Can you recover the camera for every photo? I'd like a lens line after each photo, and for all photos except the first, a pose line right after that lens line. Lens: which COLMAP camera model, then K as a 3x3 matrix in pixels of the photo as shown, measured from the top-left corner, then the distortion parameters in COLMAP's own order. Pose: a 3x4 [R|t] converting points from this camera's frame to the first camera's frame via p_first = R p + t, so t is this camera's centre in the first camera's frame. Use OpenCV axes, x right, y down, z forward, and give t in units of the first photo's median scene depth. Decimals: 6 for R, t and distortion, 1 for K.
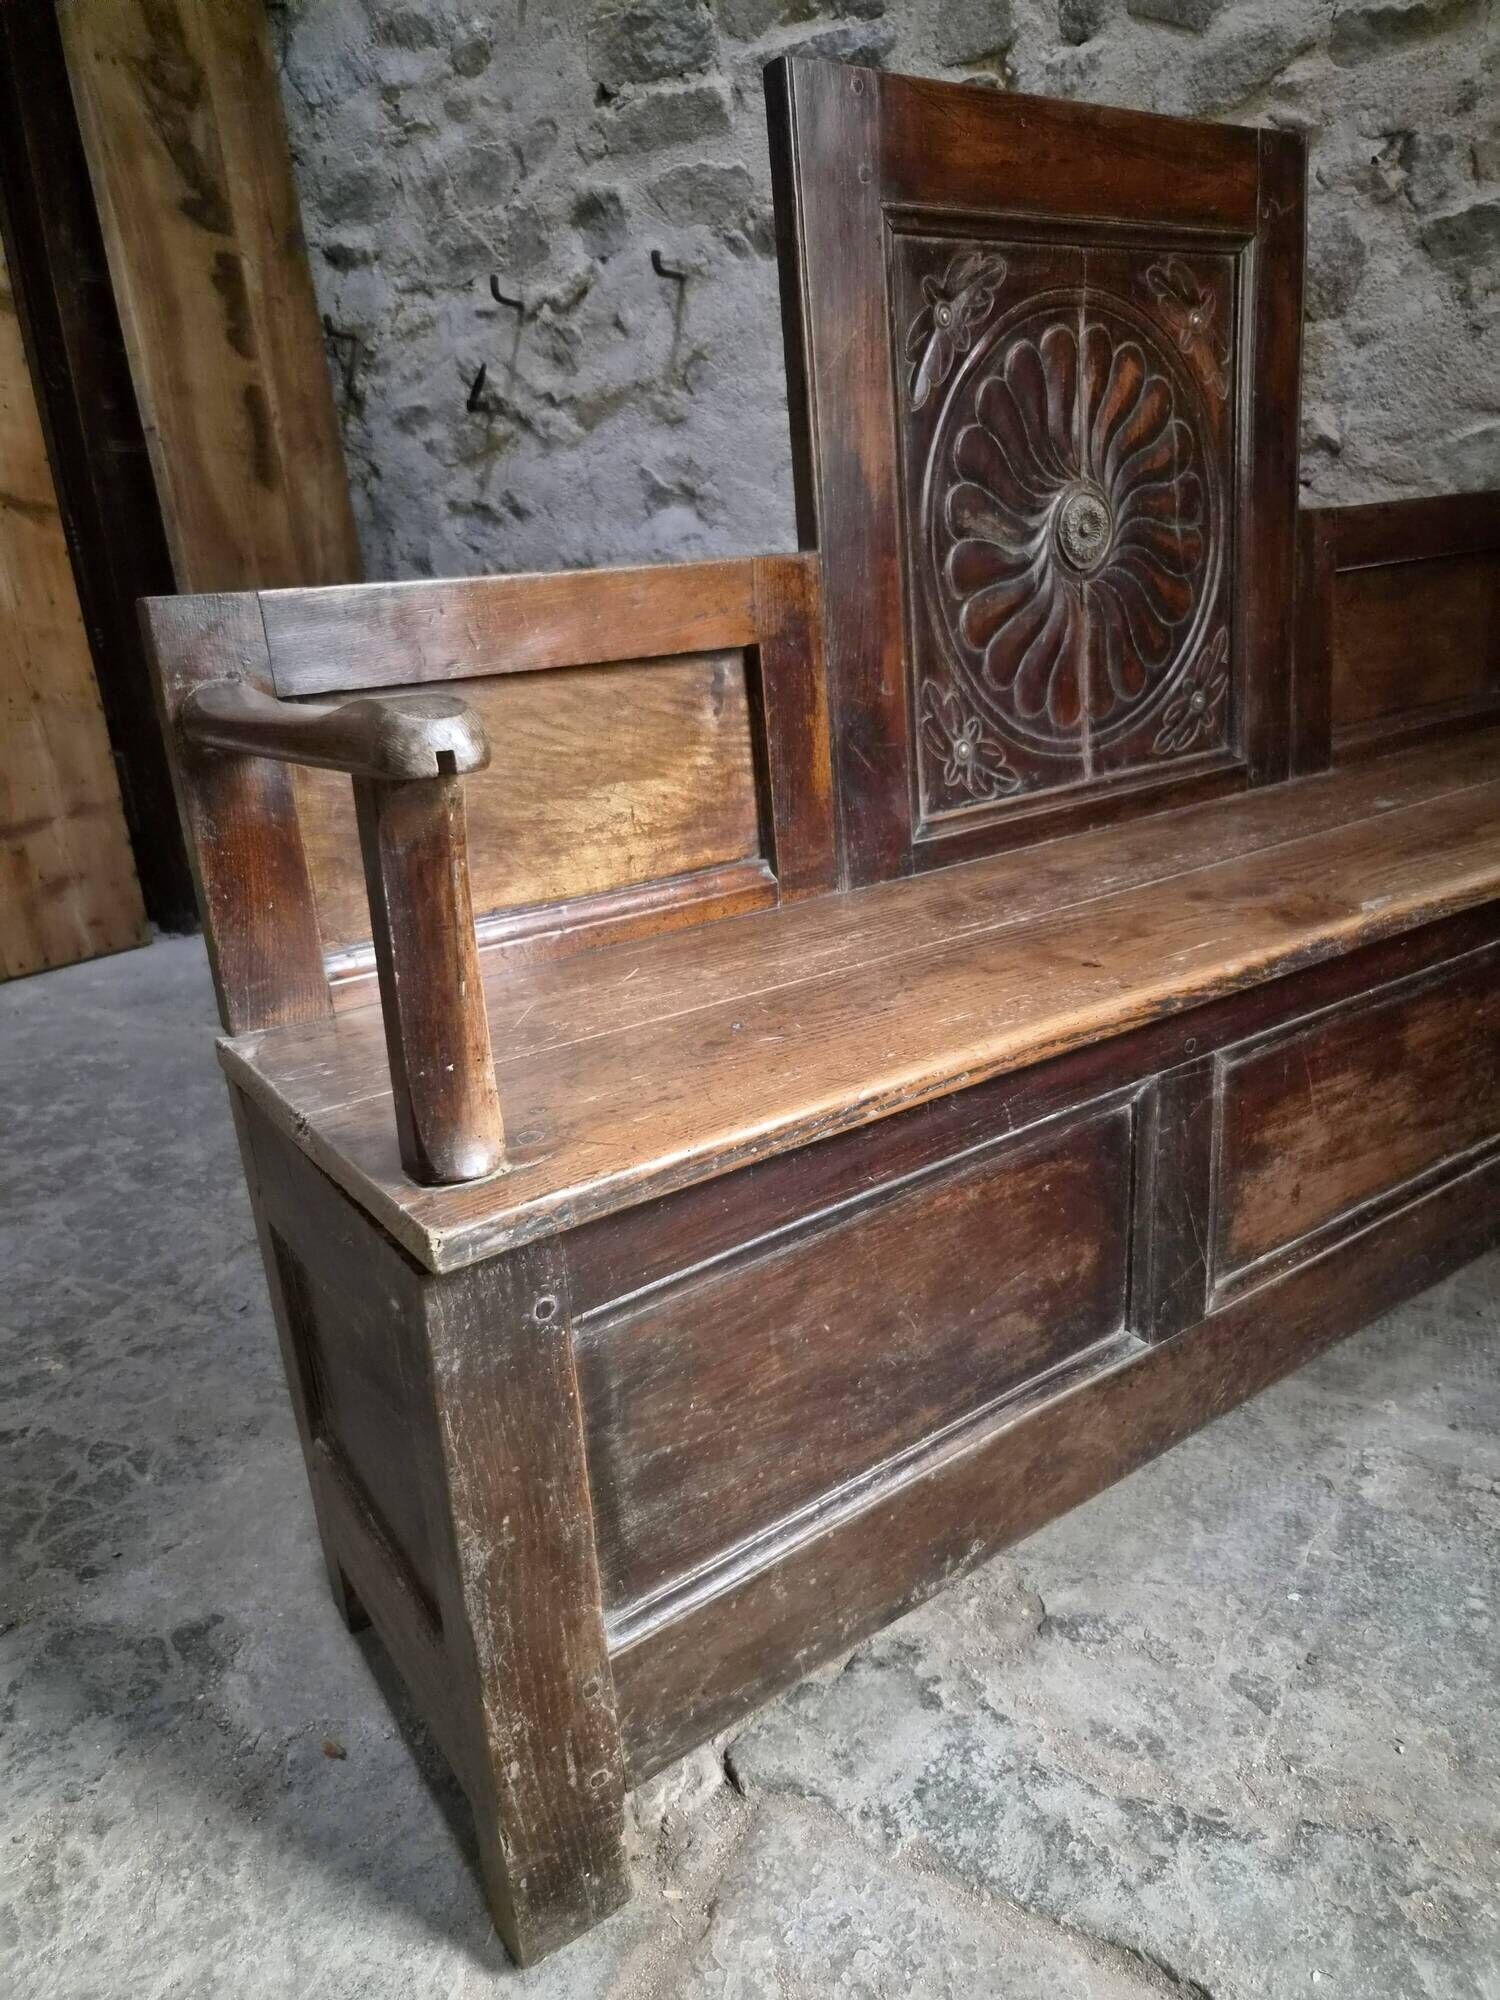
lens RADIAL K [[1343.5, 0, 752.7], [0, 1343.5, 993.0], [0, 0, 1]] dist [0.063241, -0.052398]
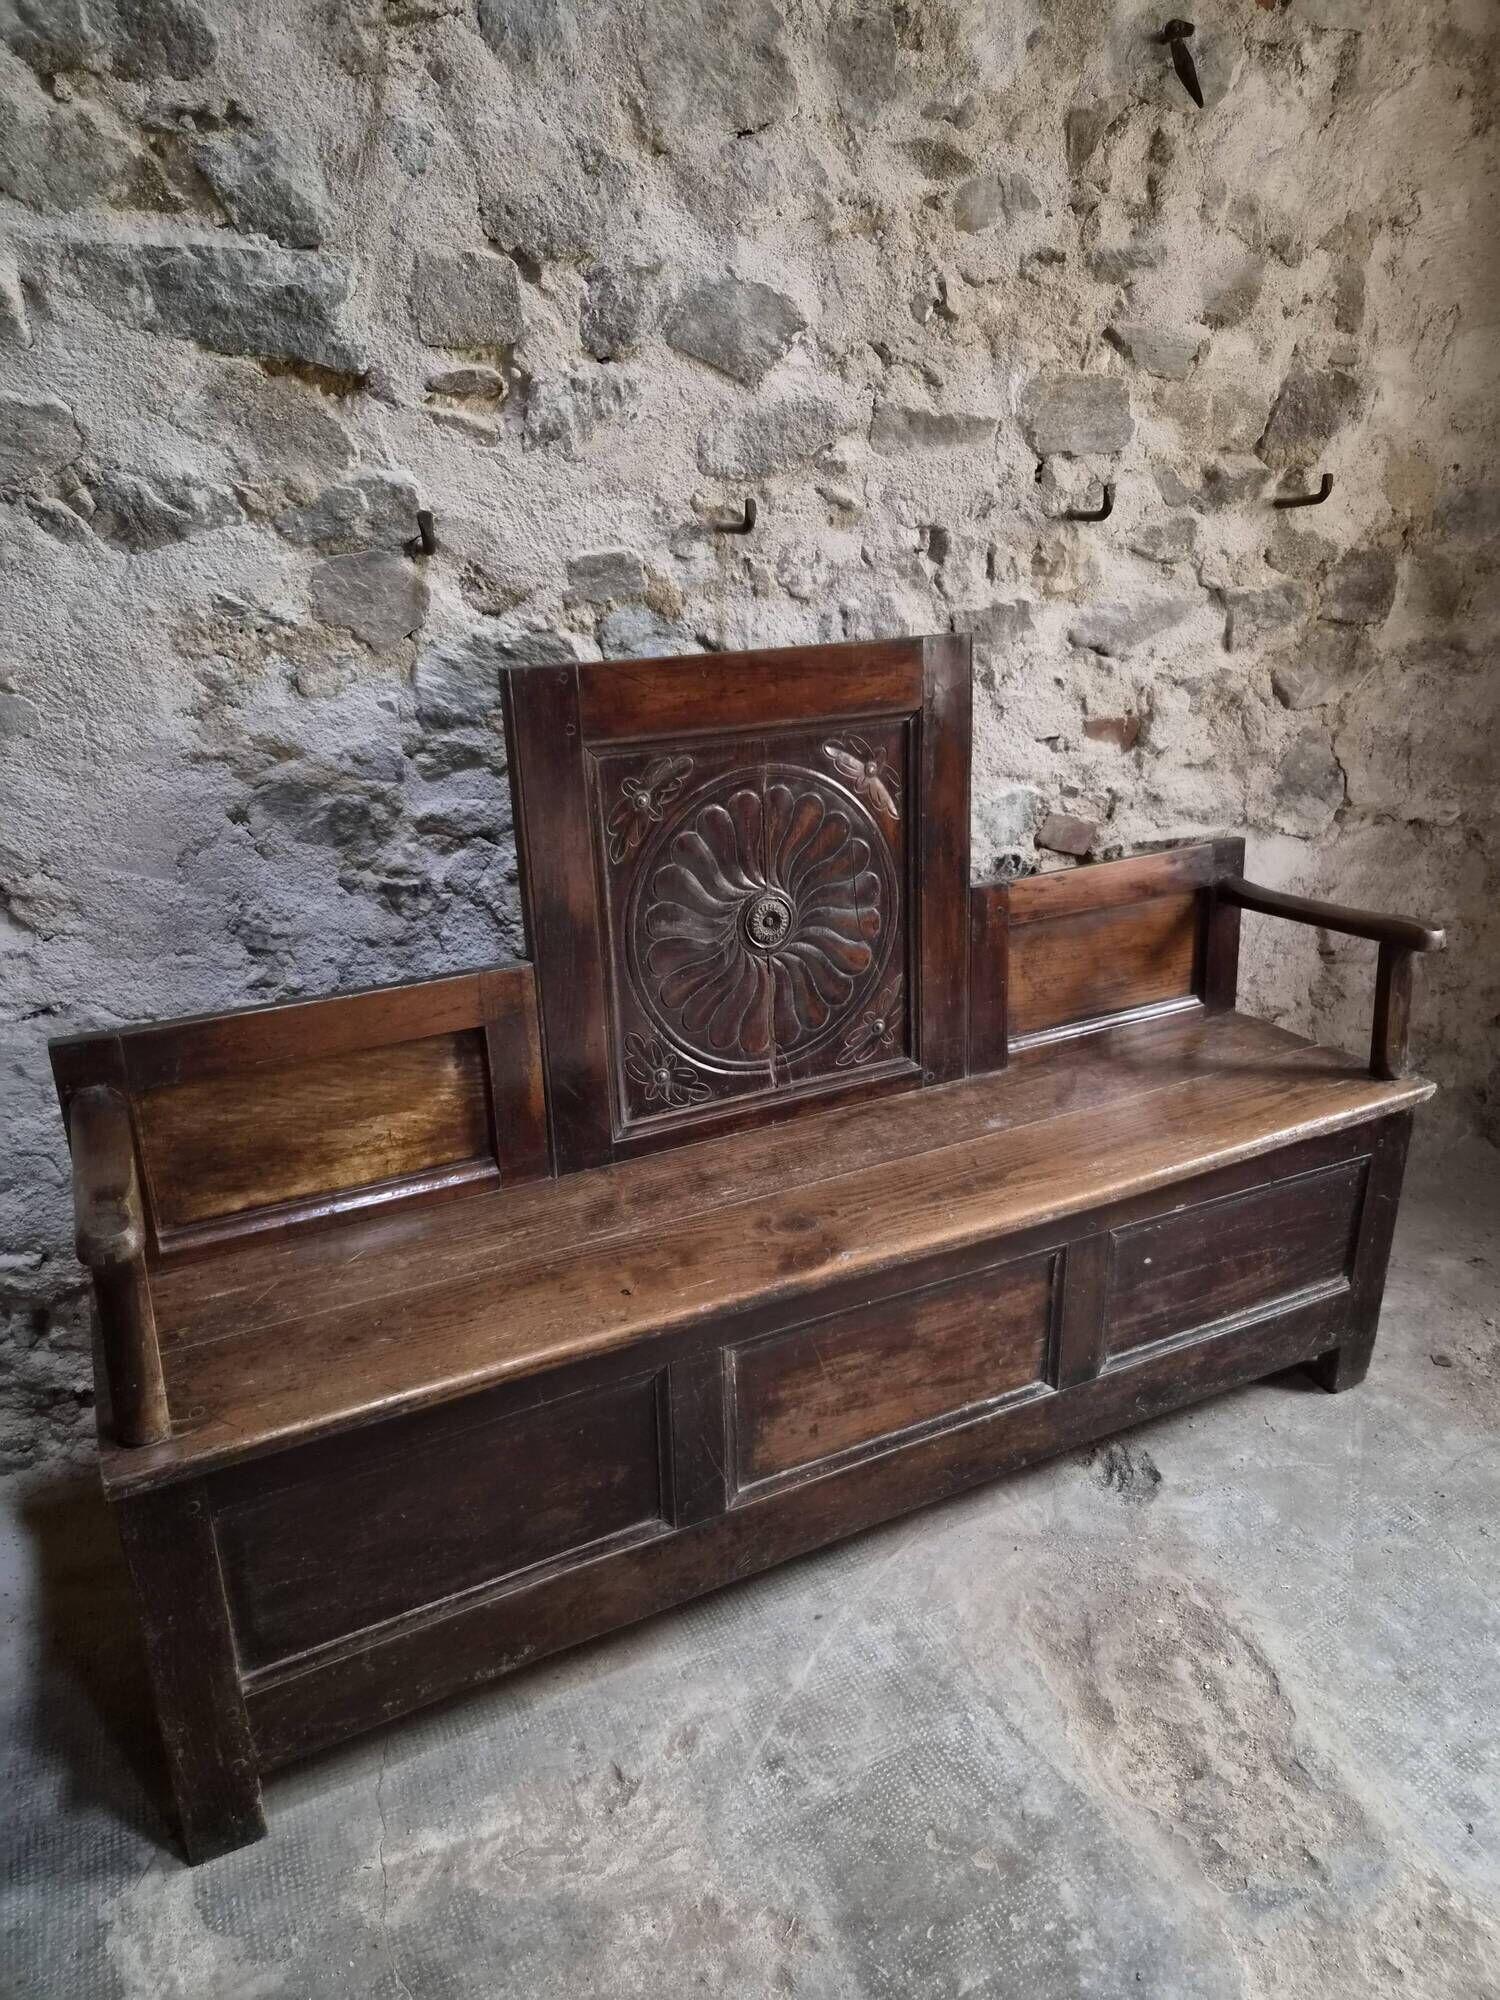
lens RADIAL K [[1336.9, 0, 747.7], [0, 1336.9, 1002.8], [0, 0, 1]] dist [0.062466, -0.049175]
pose [[0.561315, -0.250246, 0.788861, -0.435687], [0.252364, 0.959548, 0.124822, -0.396733], [-0.788186, 0.129016, 0.601762, 0.485467]]
